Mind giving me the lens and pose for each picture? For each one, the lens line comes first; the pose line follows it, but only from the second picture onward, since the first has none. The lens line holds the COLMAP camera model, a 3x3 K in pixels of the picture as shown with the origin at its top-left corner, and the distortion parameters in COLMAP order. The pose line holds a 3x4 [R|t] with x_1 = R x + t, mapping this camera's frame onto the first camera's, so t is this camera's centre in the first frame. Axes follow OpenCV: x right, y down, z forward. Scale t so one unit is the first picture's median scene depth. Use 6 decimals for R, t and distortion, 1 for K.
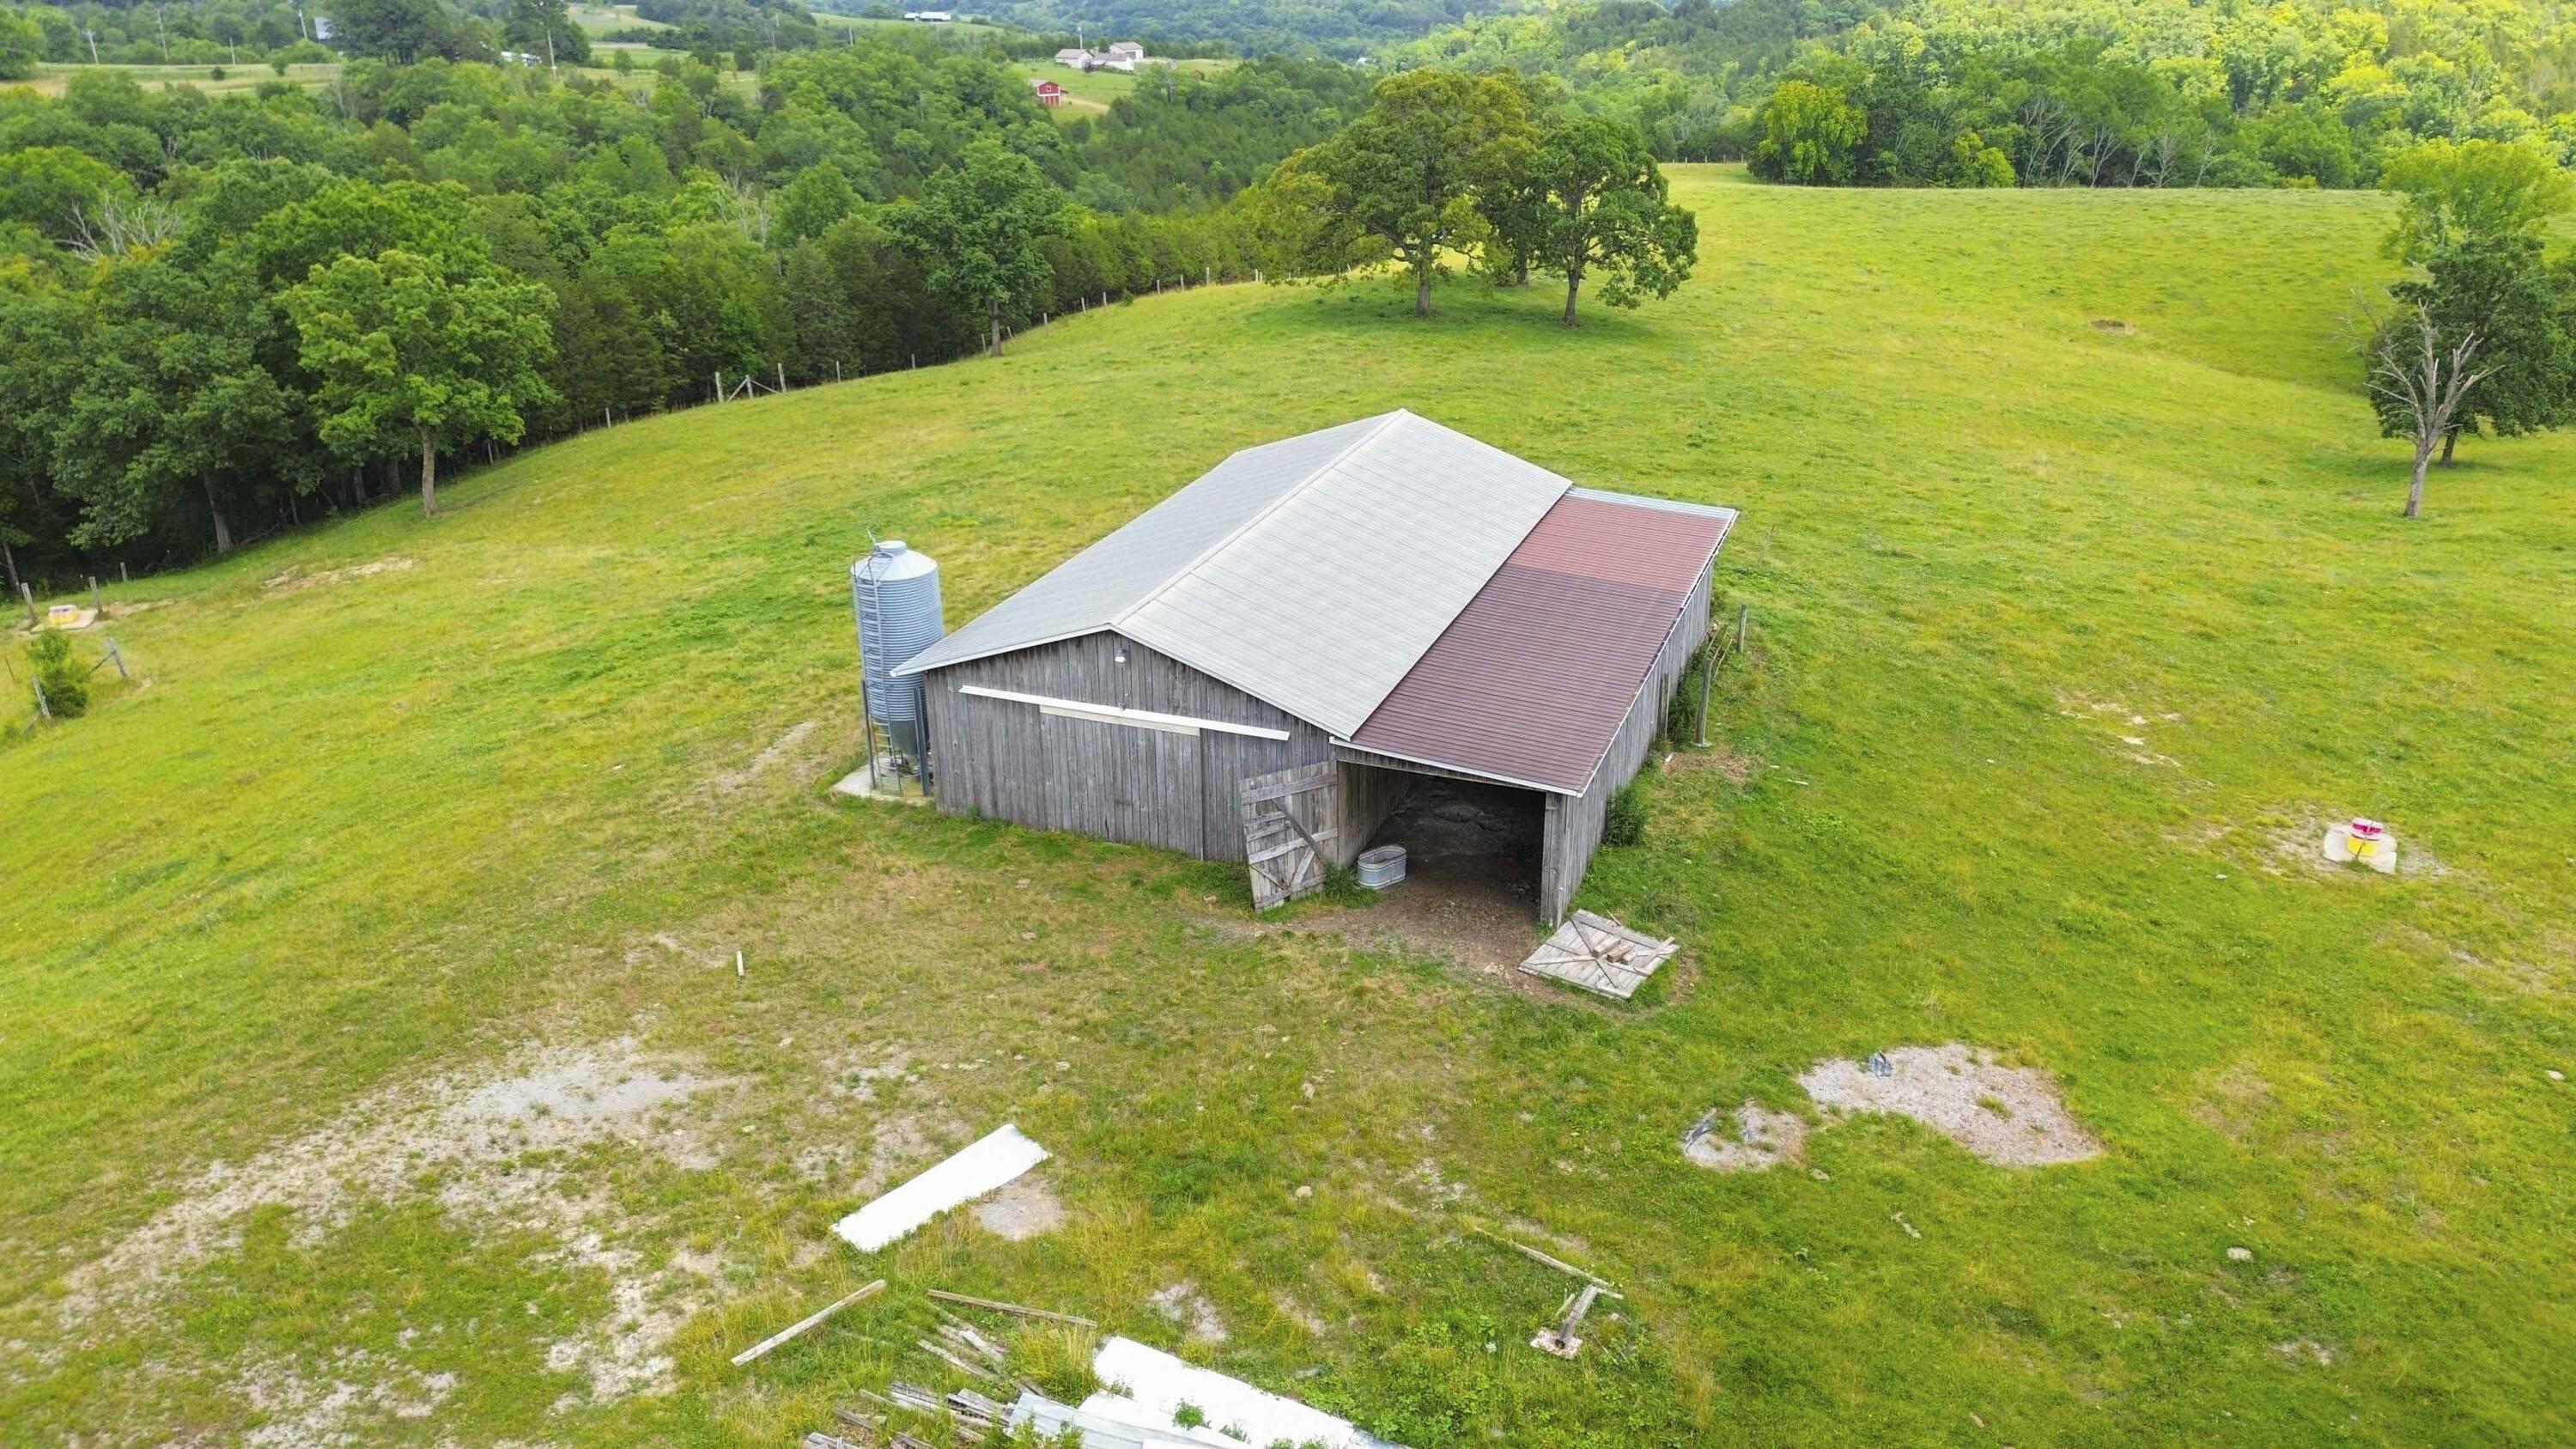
lens RADIAL K [[1808.6, 0, 1298.9], [0, 1808.6, 723.9], [0, 0, 1]] dist [0.072422, -0.079690]
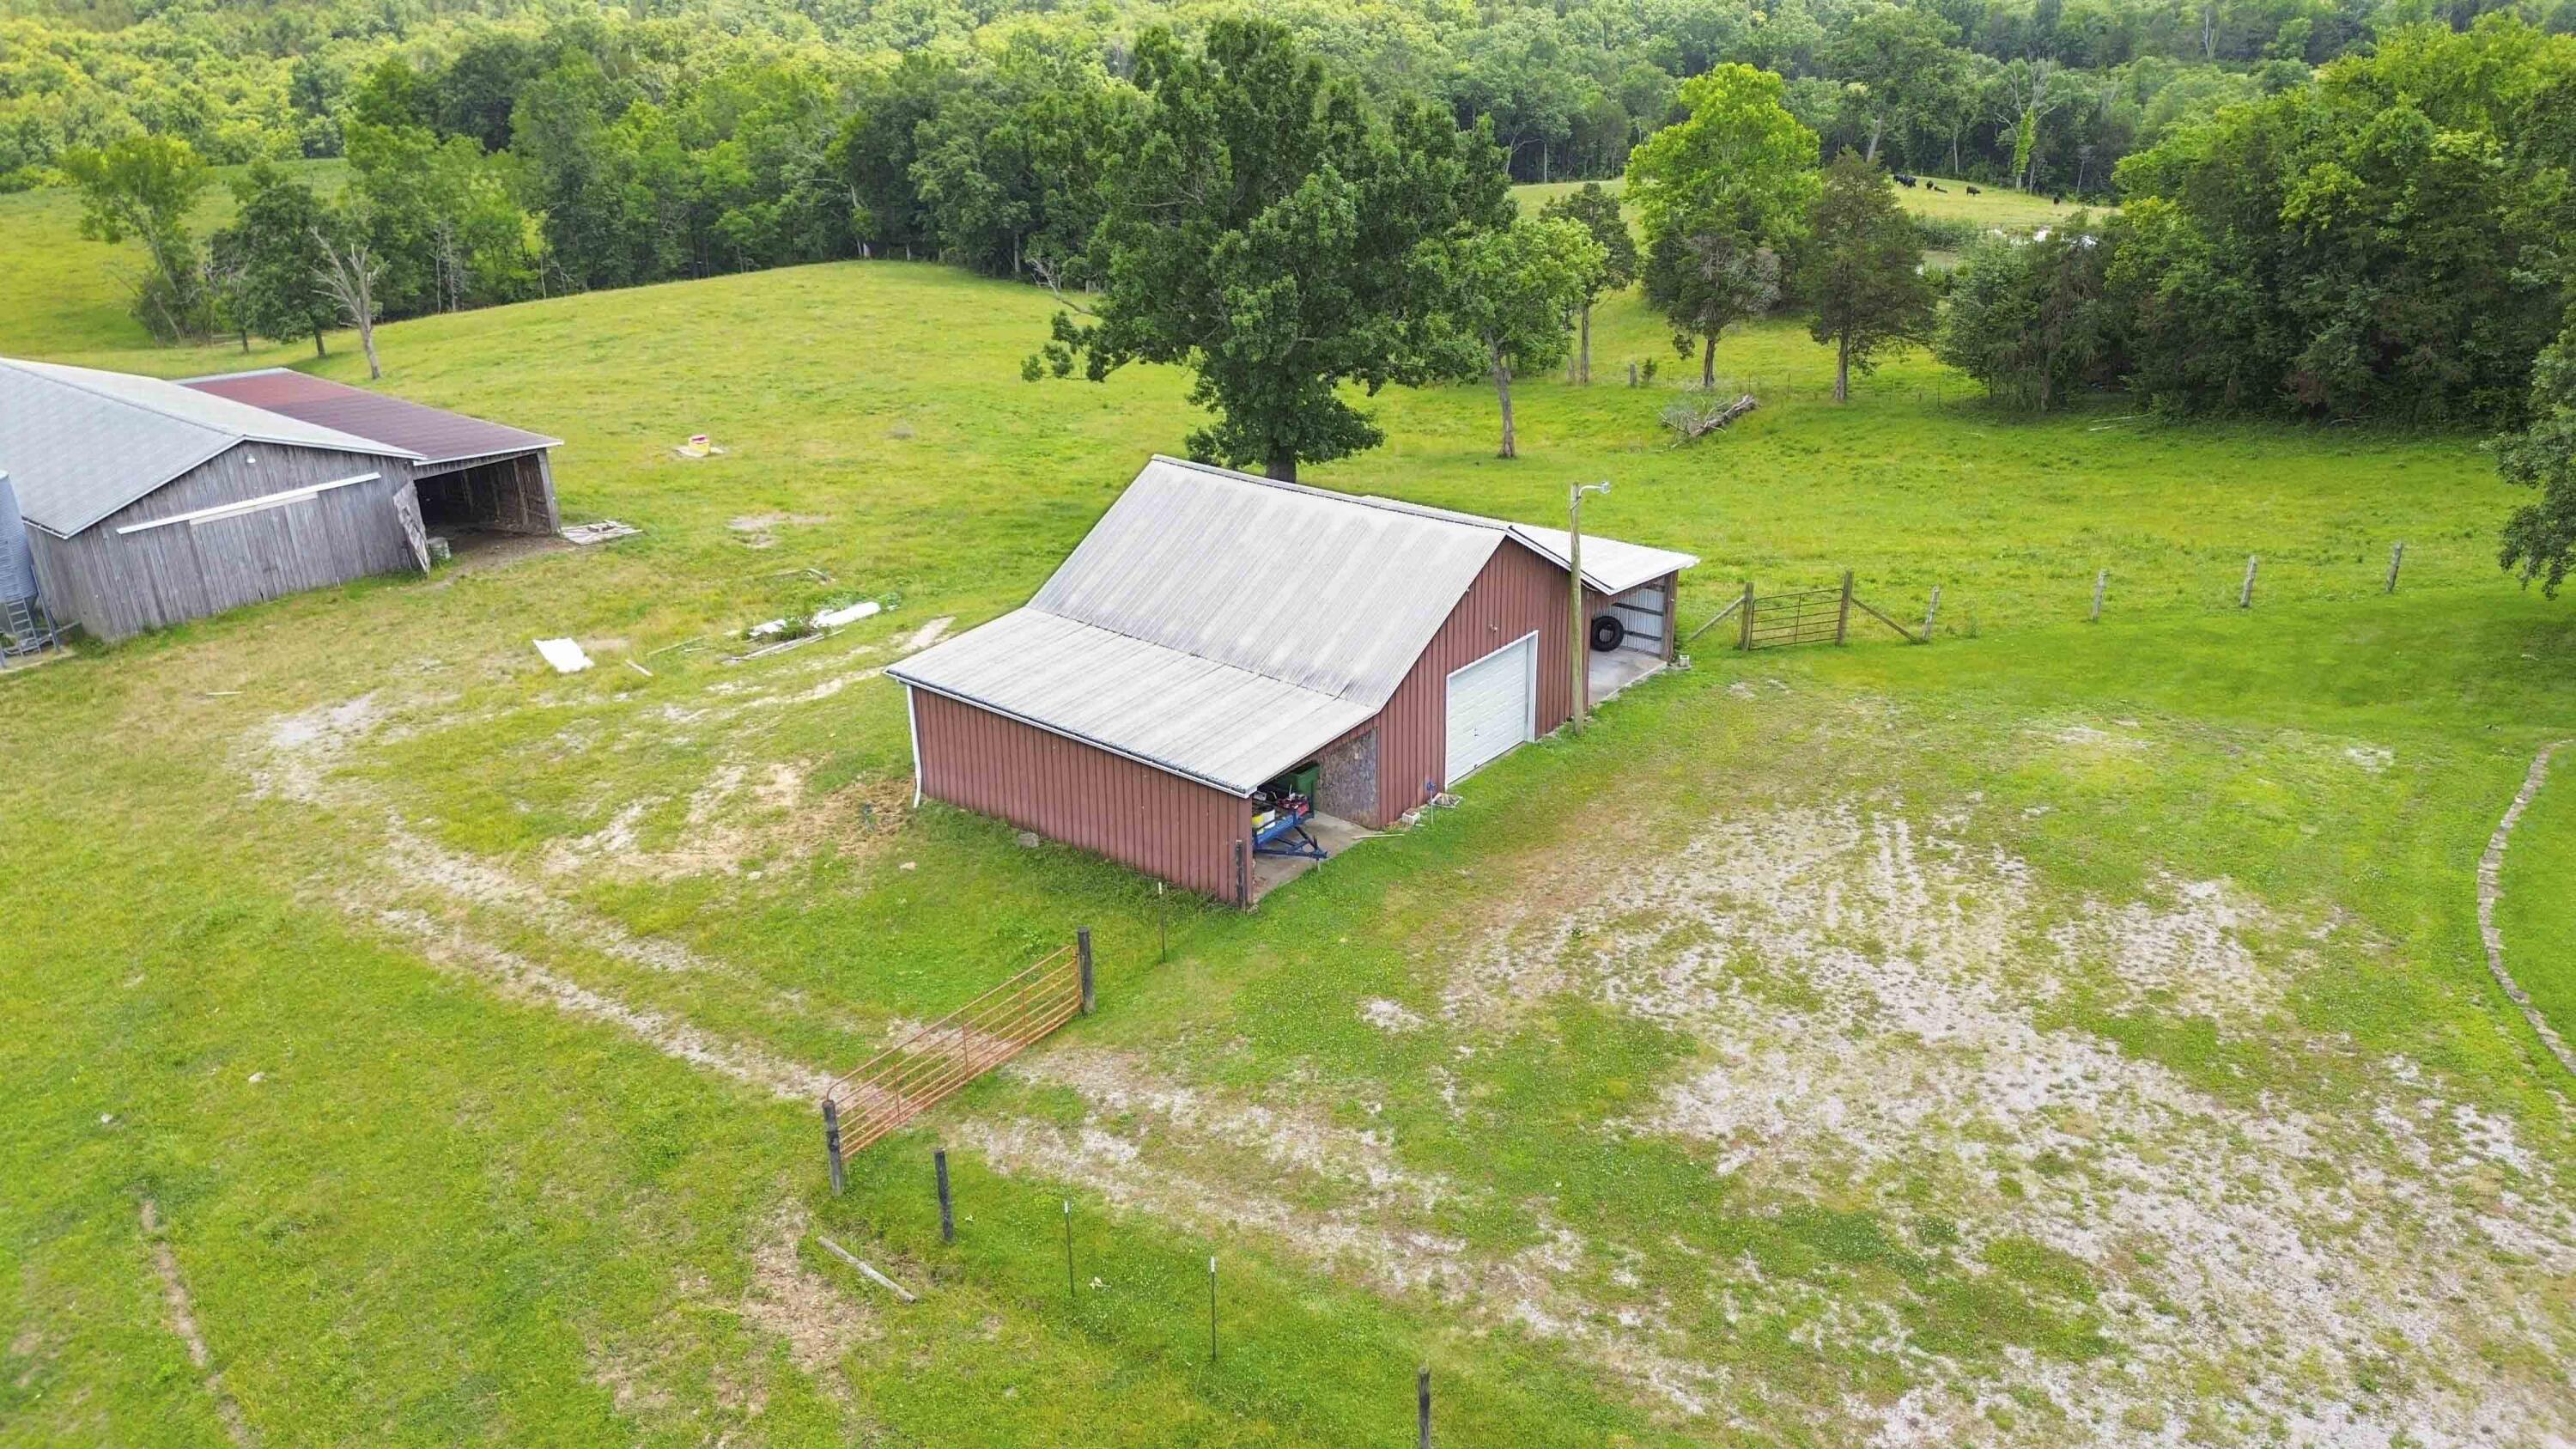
lens RADIAL K [[1808.6, 0, 1298.9], [0, 1808.6, 723.9], [0, 0, 1]] dist [0.072422, -0.079690]
pose [[0.304275, -0.375578, 0.875419, -0.365587], [0.387841, 0.888219, 0.246265, 0.034657], [-0.870055, 0.264591, 0.415927, -0.088229]]
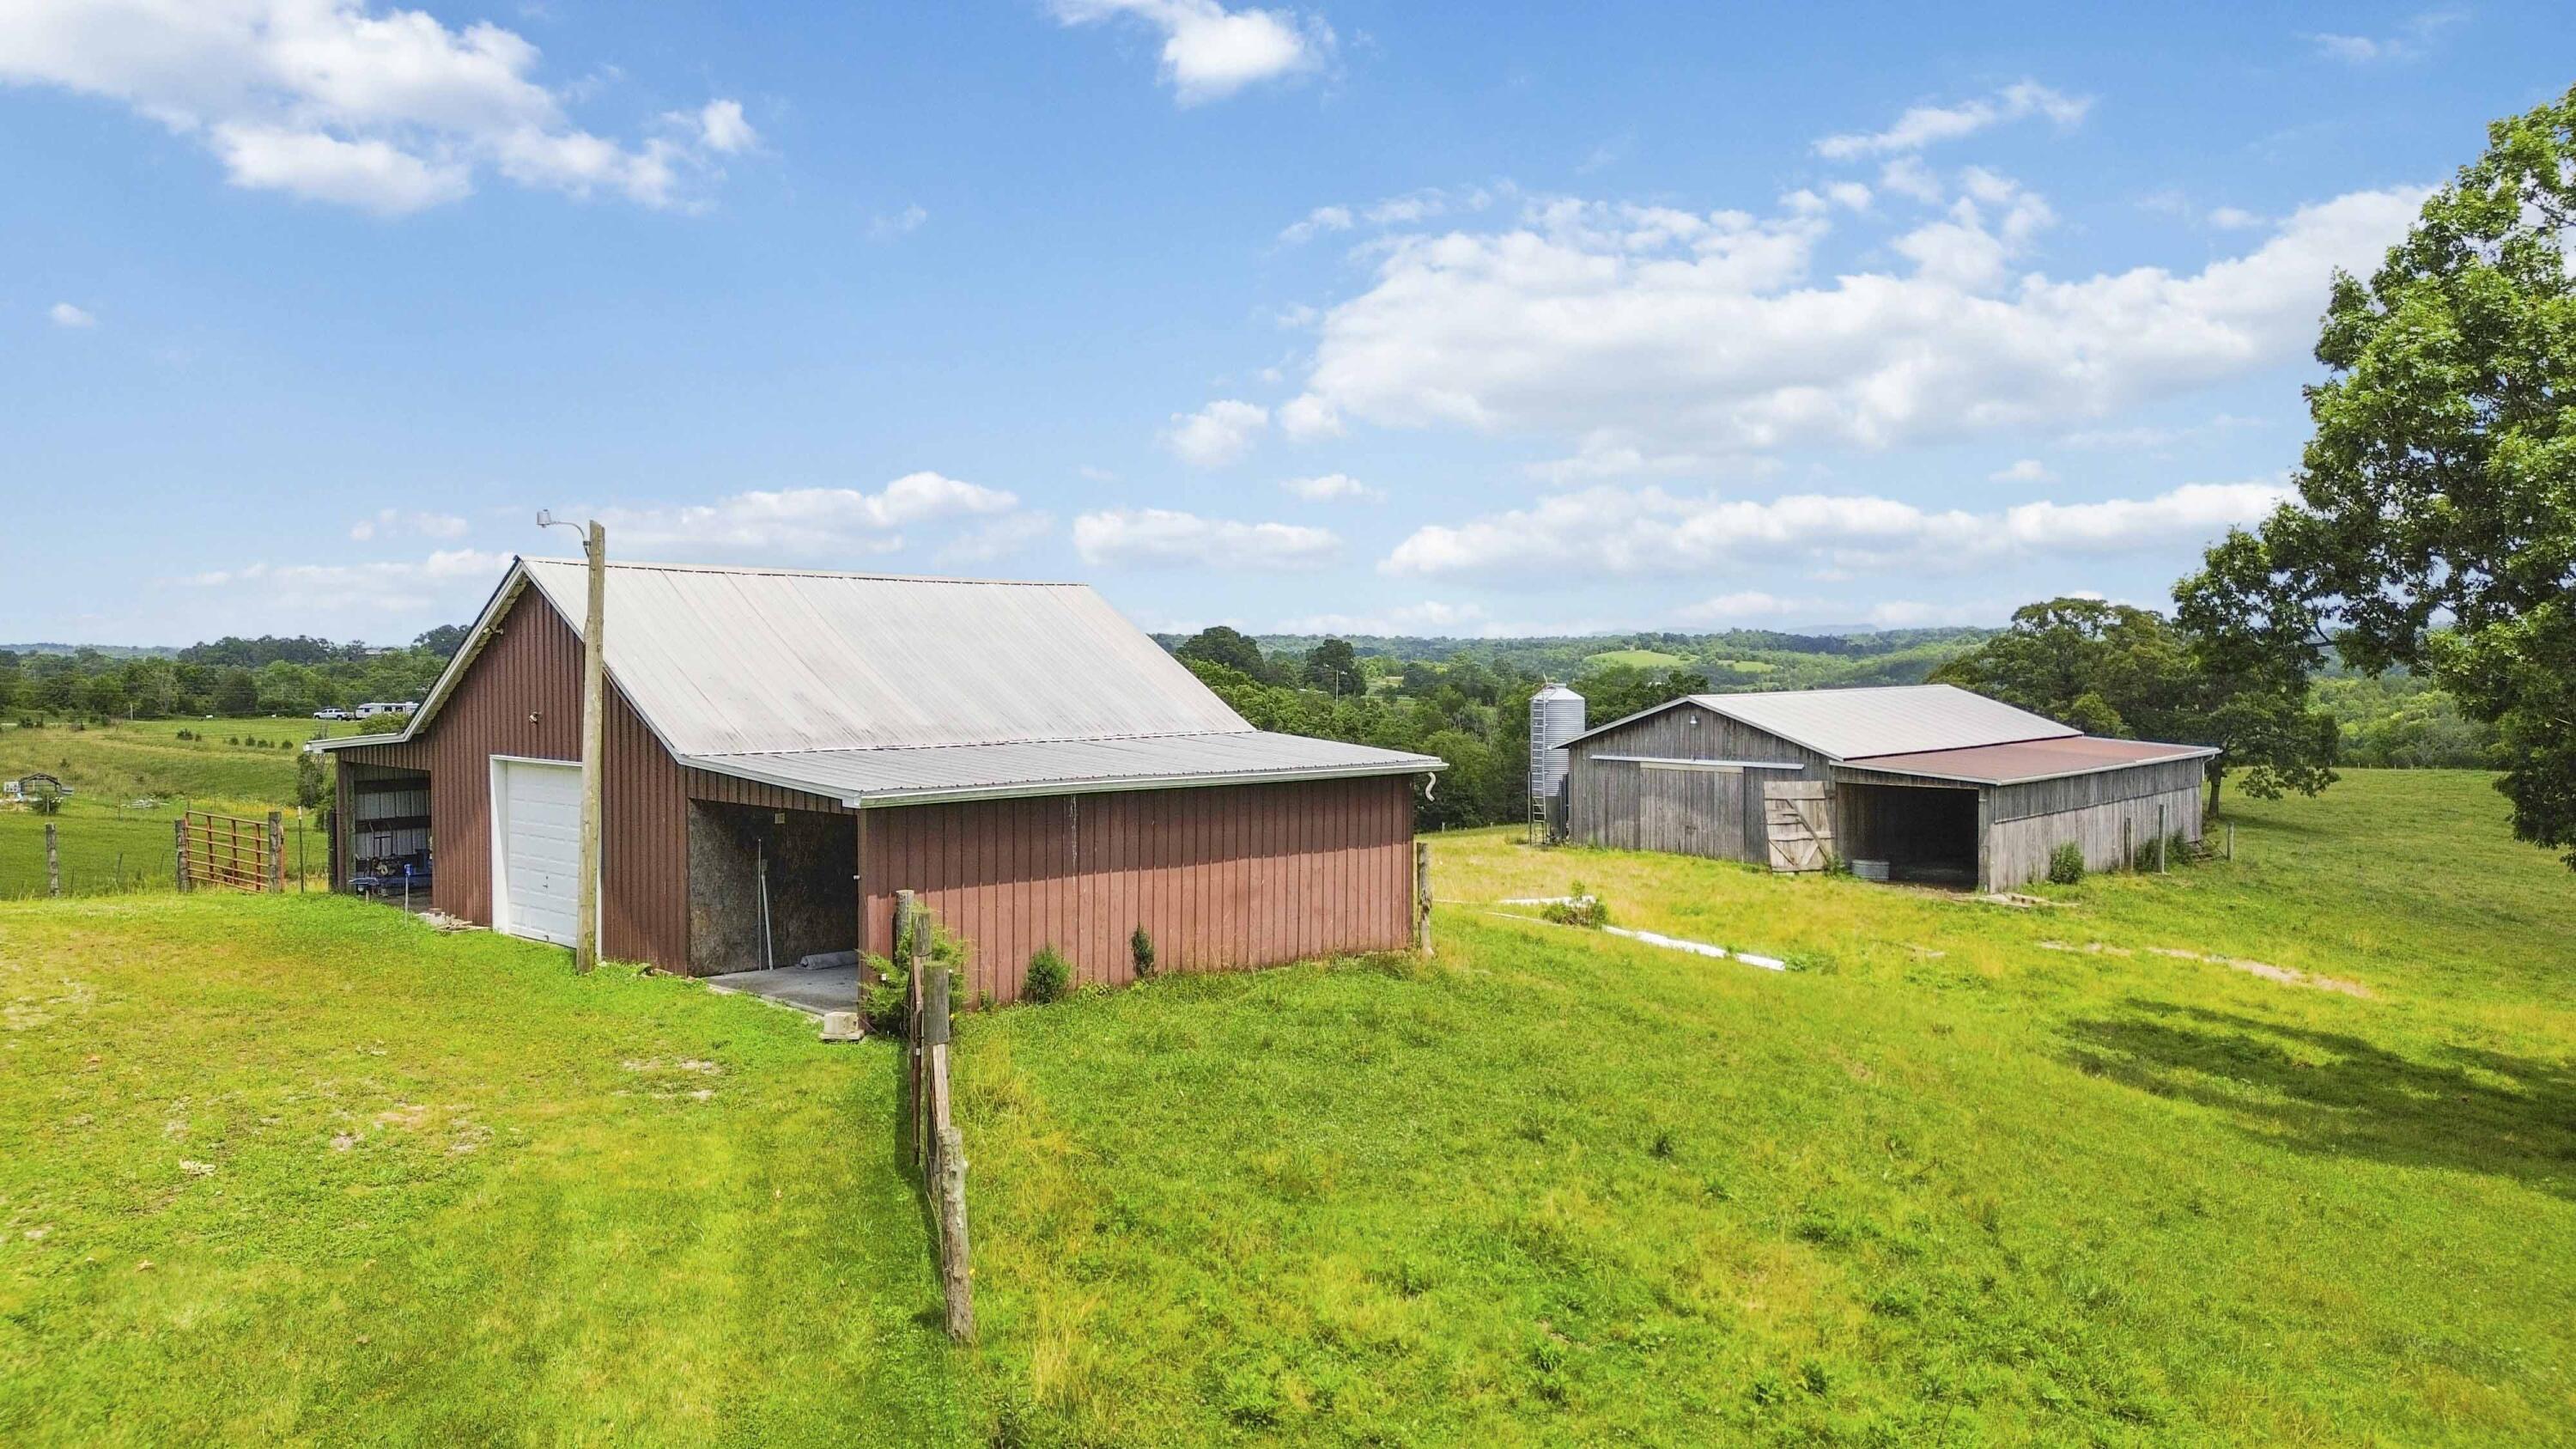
lens RADIAL K [[1808.6, 0, 1298.9], [0, 1808.6, 723.9], [0, 0, 1]] dist [0.072422, -0.079690]
pose [[0.928014, 0.018790, -0.372072, 0.049363], [-0.148668, 0.934436, -0.323615, 0.154978], [0.341597, 0.355634, 0.869963, -0.137813]]
